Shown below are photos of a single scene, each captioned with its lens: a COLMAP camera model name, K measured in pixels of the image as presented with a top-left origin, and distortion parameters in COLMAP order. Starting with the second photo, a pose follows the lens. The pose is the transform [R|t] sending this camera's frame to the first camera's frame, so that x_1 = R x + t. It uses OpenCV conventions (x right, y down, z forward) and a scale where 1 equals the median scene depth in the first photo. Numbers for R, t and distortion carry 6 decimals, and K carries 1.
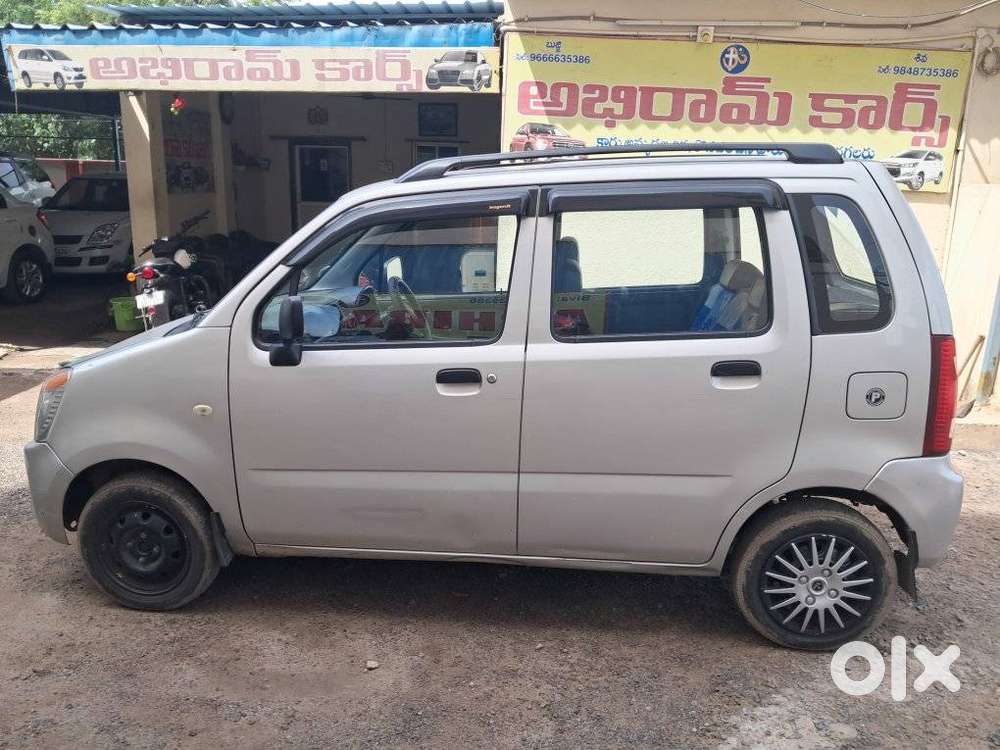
lens RADIAL K [[768.4, 0, 477.9], [0, 768.4, 393.5], [0, 0, 1]] dist [0.006413, -0.000062]
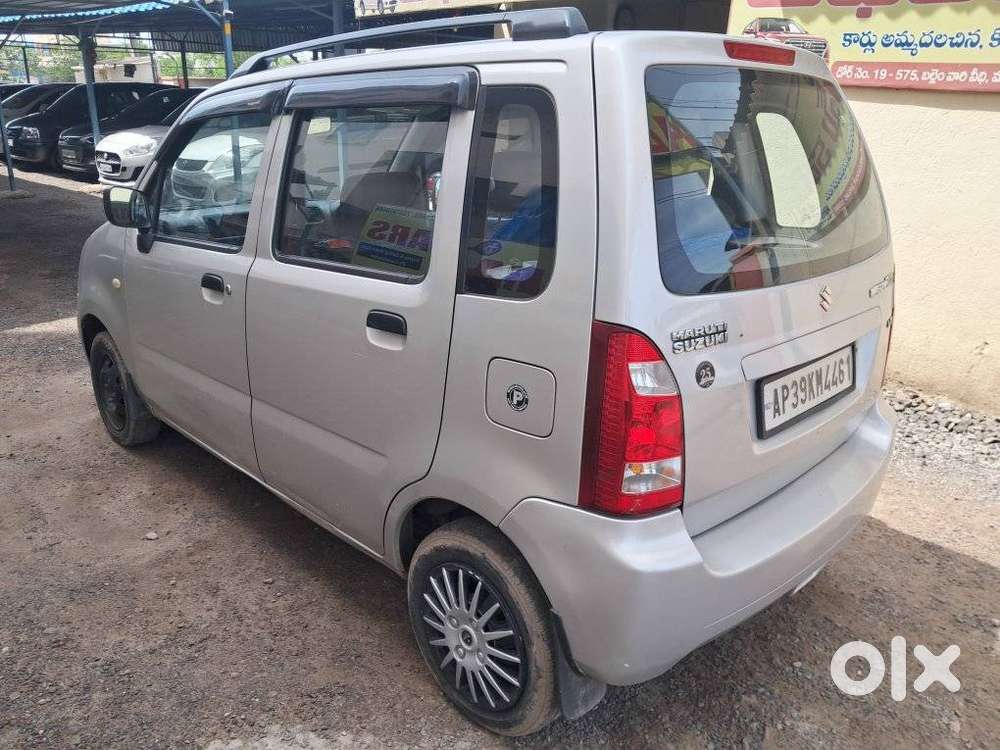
lens RADIAL K [[768.4, 0, 482.0], [0, 768.4, 378.3], [0, 0, 1]] dist [0.006413, -0.000062]
pose [[0.776550, 0.217190, -0.591438, 0.776686], [-0.175817, 0.976117, 0.127608, -0.081493], [0.605028, 0.004891, 0.796189, 0.393269]]
